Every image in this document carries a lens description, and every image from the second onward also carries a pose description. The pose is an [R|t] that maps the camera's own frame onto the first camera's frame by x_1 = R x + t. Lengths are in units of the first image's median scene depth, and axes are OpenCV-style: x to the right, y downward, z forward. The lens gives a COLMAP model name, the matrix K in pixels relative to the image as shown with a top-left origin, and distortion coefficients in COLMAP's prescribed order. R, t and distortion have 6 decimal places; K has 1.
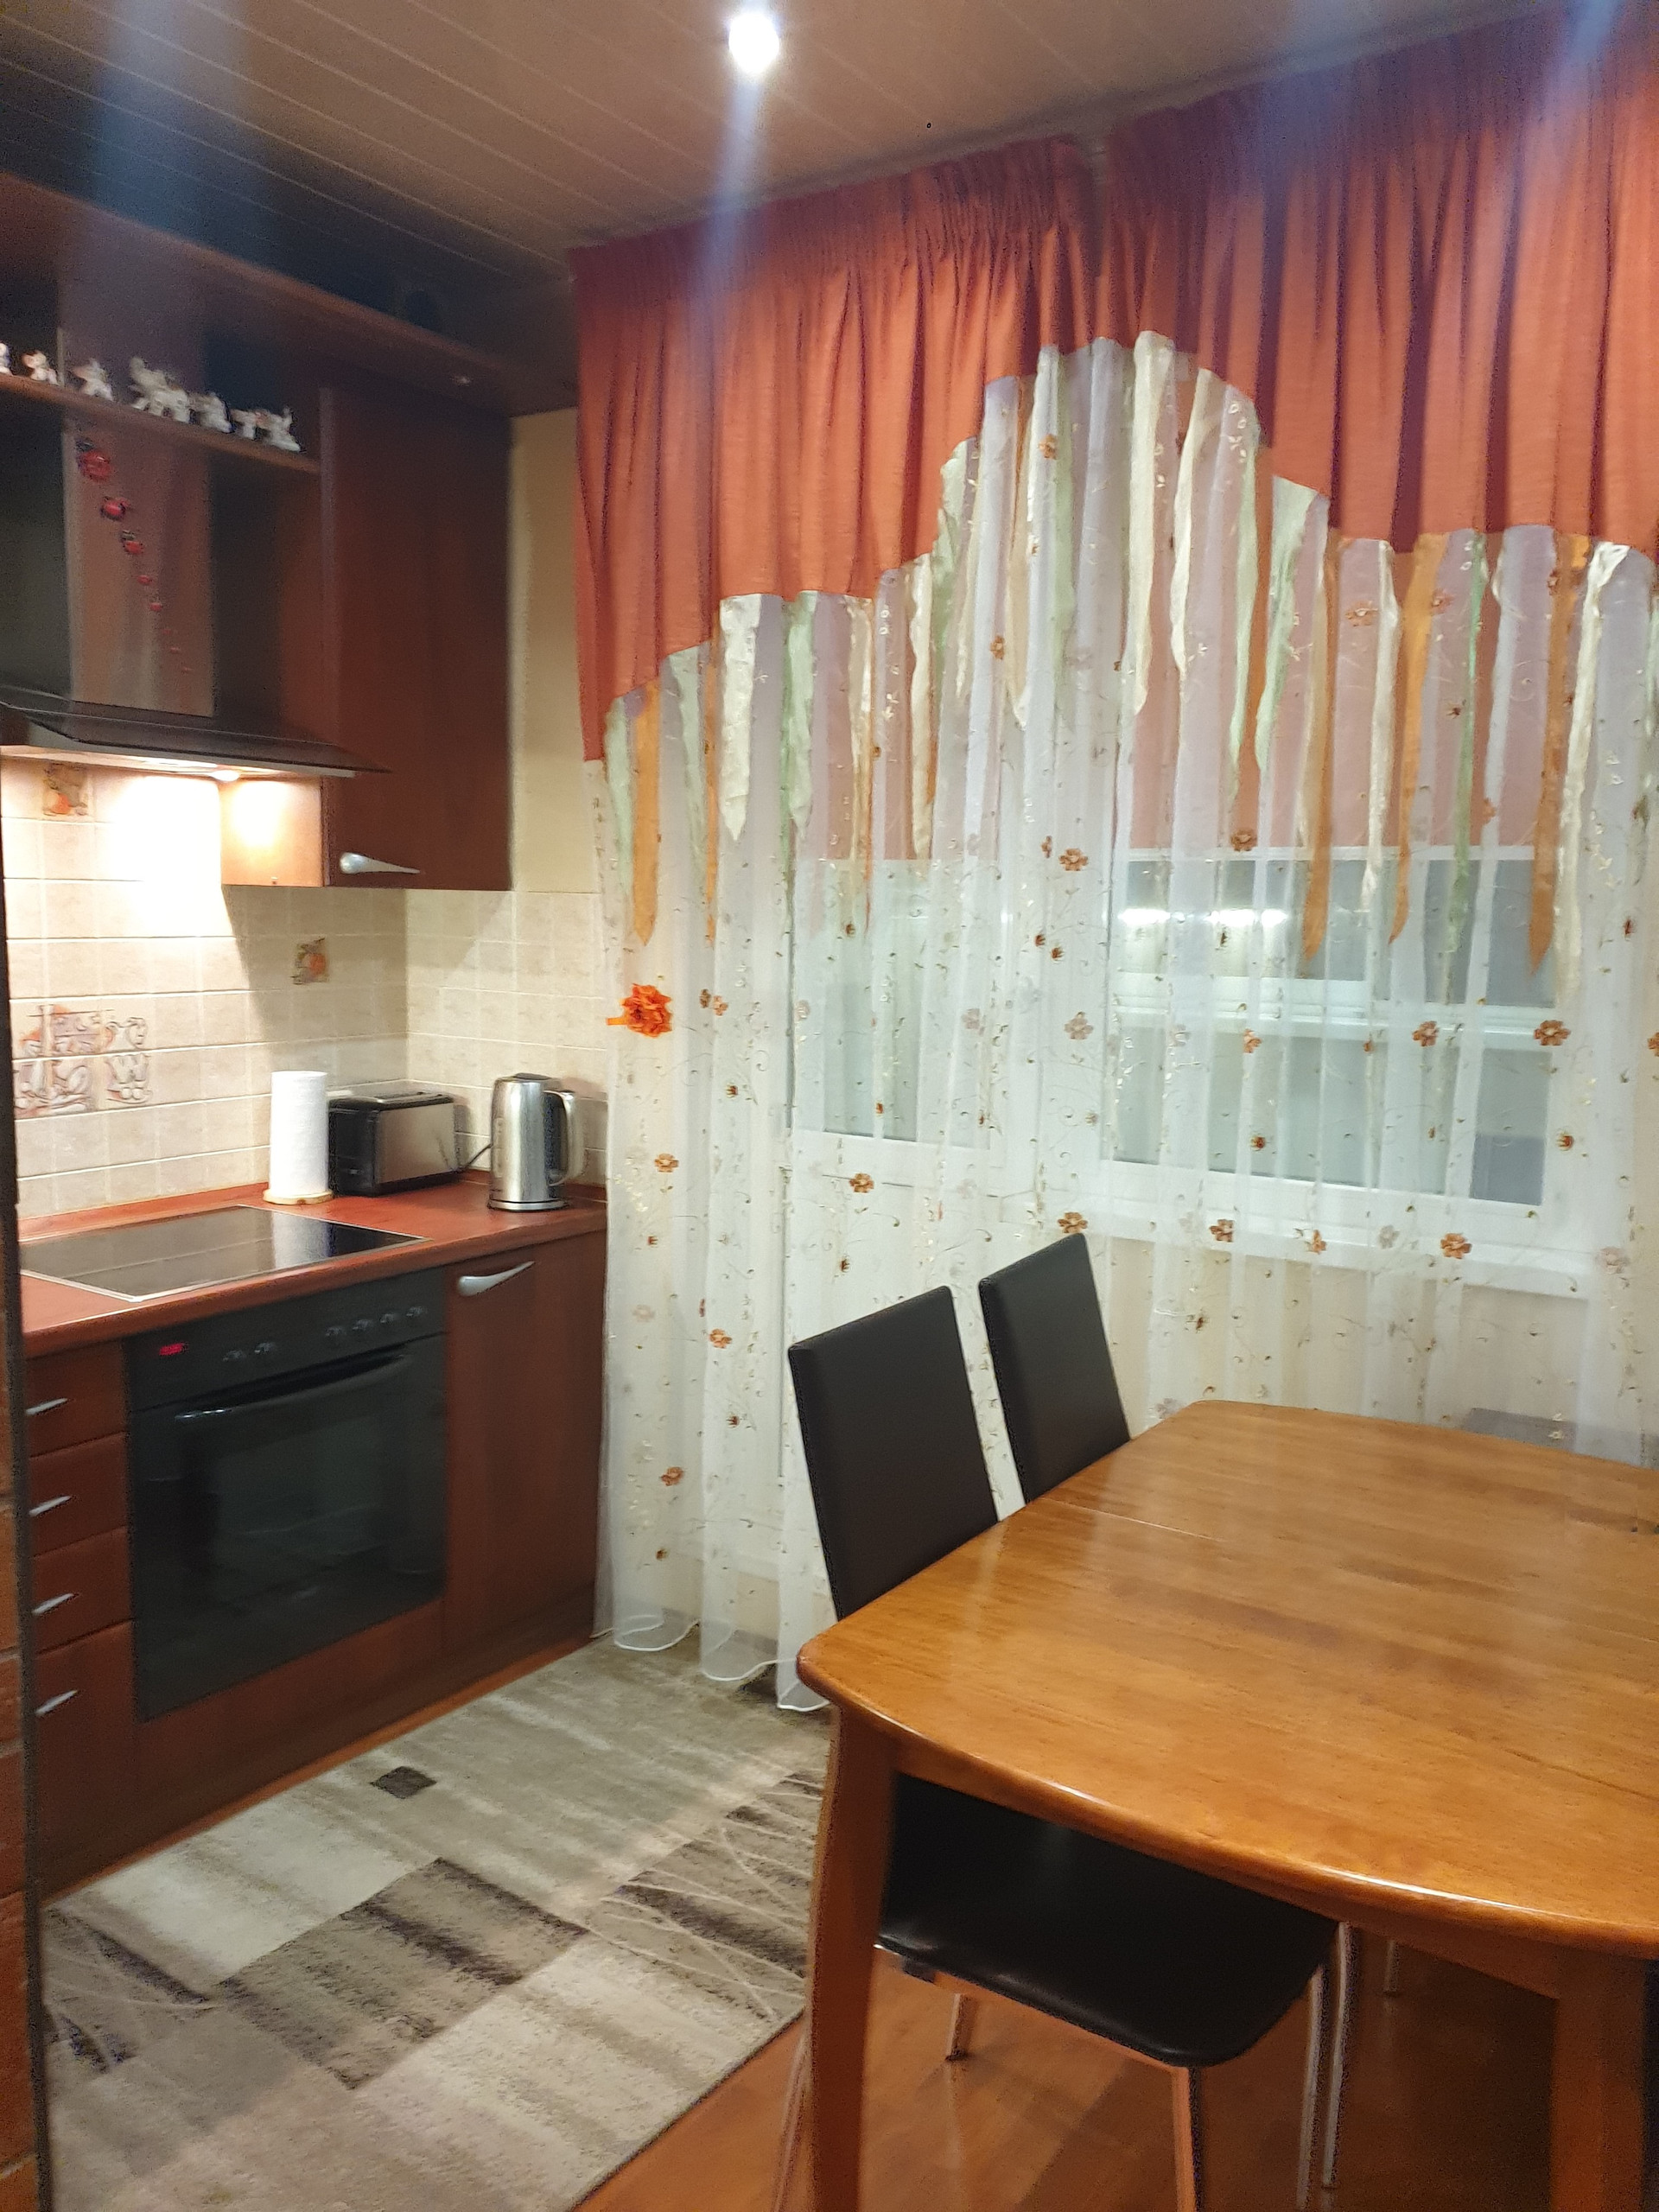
lens RADIAL K [[1661.6, 0, 831.9], [0, 1661.6, 1109.6], [0, 0, 1]] dist [-0.004013, -0.036203]
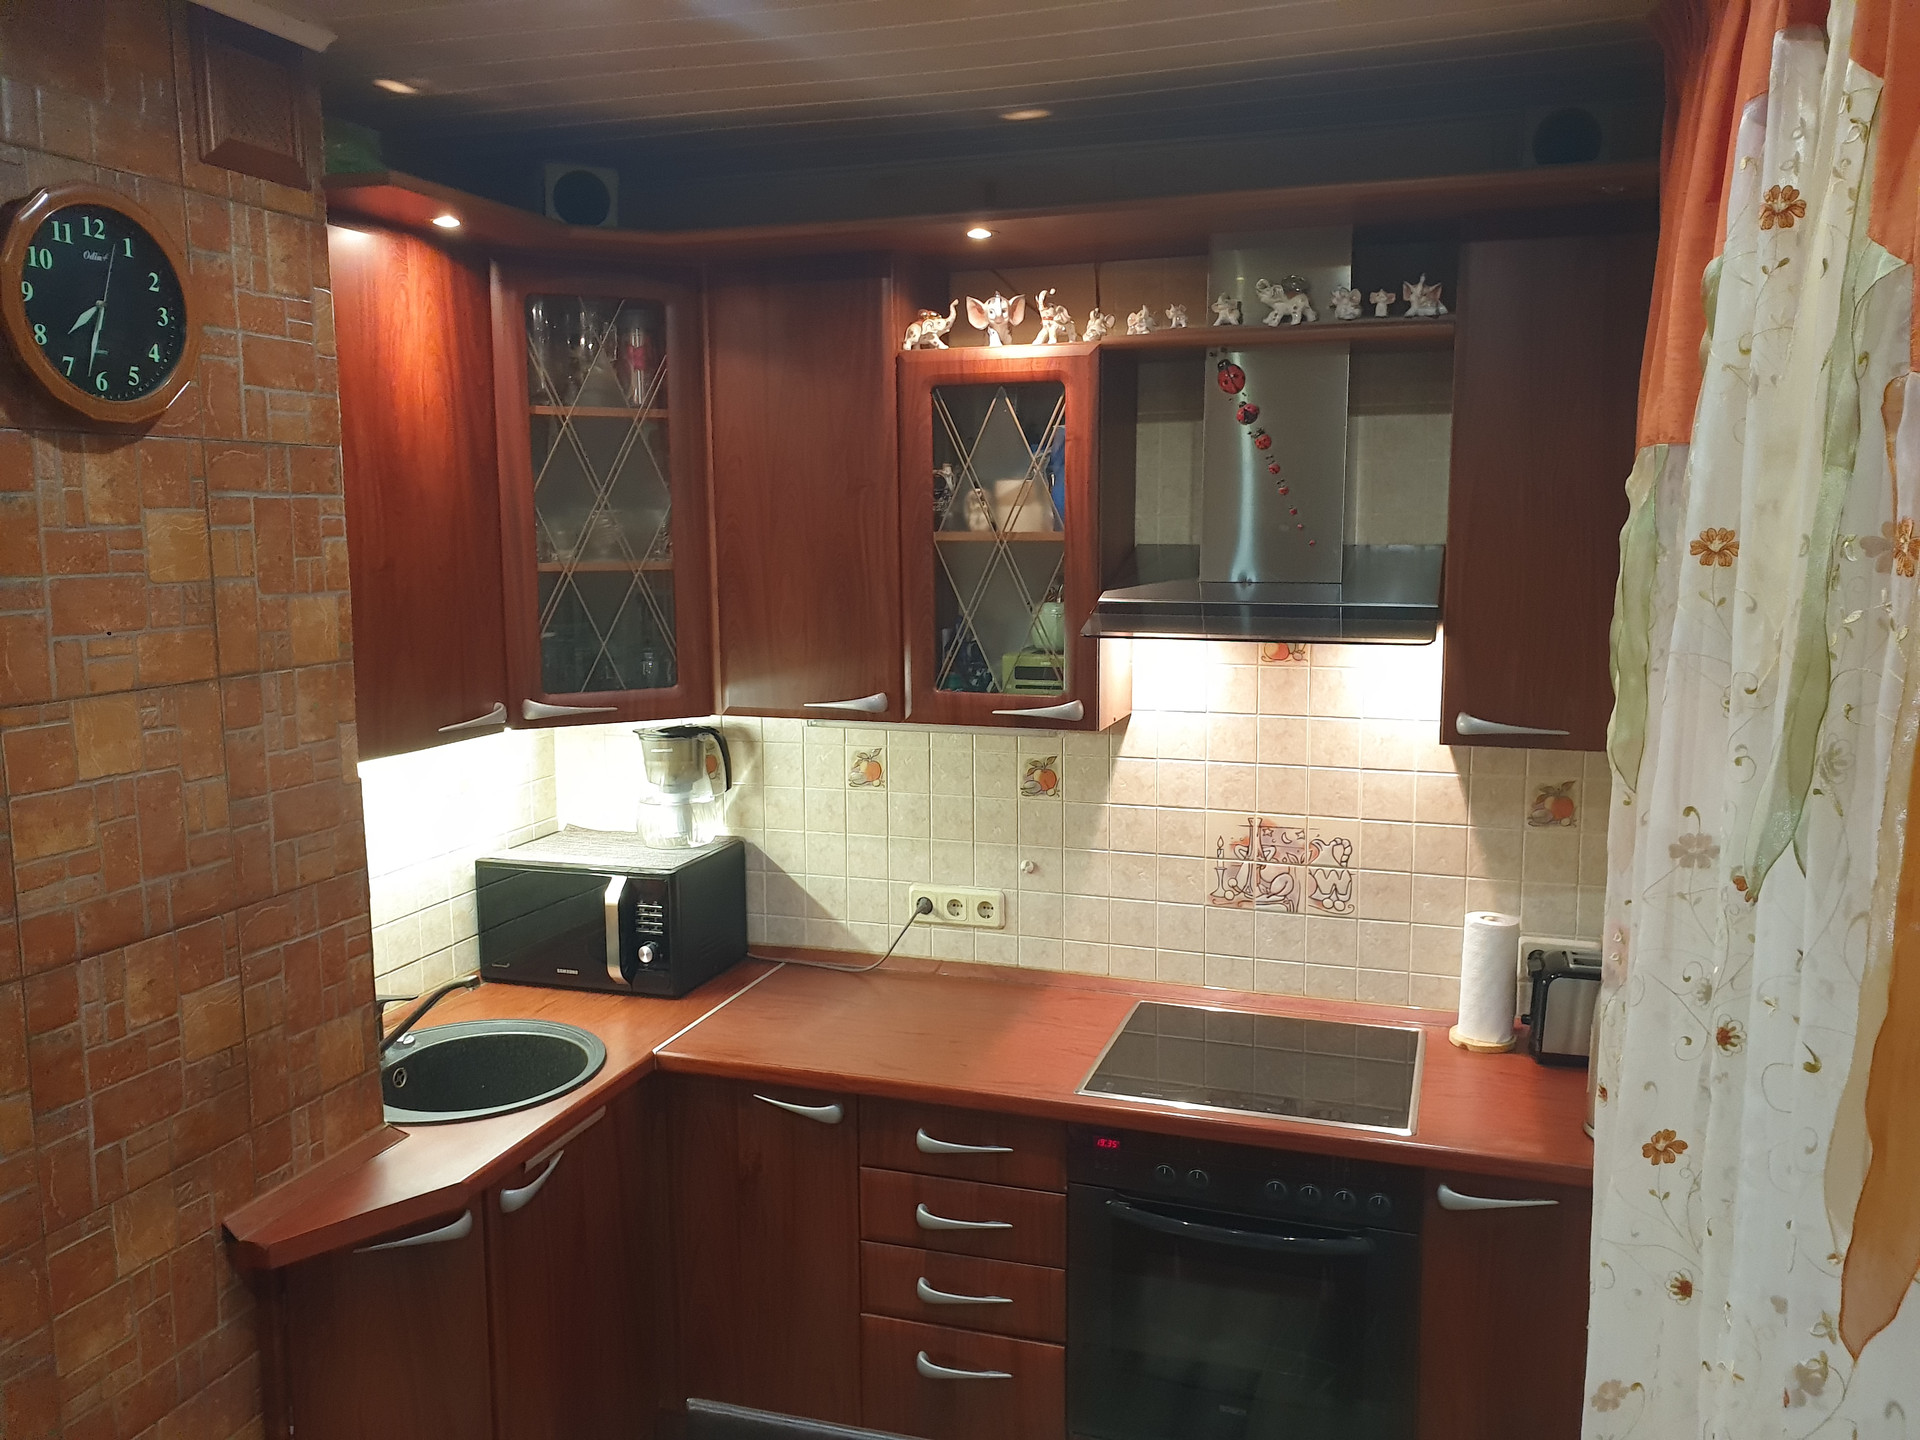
lens RADIAL K [[1442.3, 0, 964.0], [0, 1442.3, 718.4], [0, 0, 1]] dist [-0.004013, -0.036203]
pose [[0.283249, 0.110649, -0.952642, 0.427339], [-0.117167, 0.989874, 0.080136, -0.186067], [0.951862, 0.088919, 0.293345, 0.476882]]
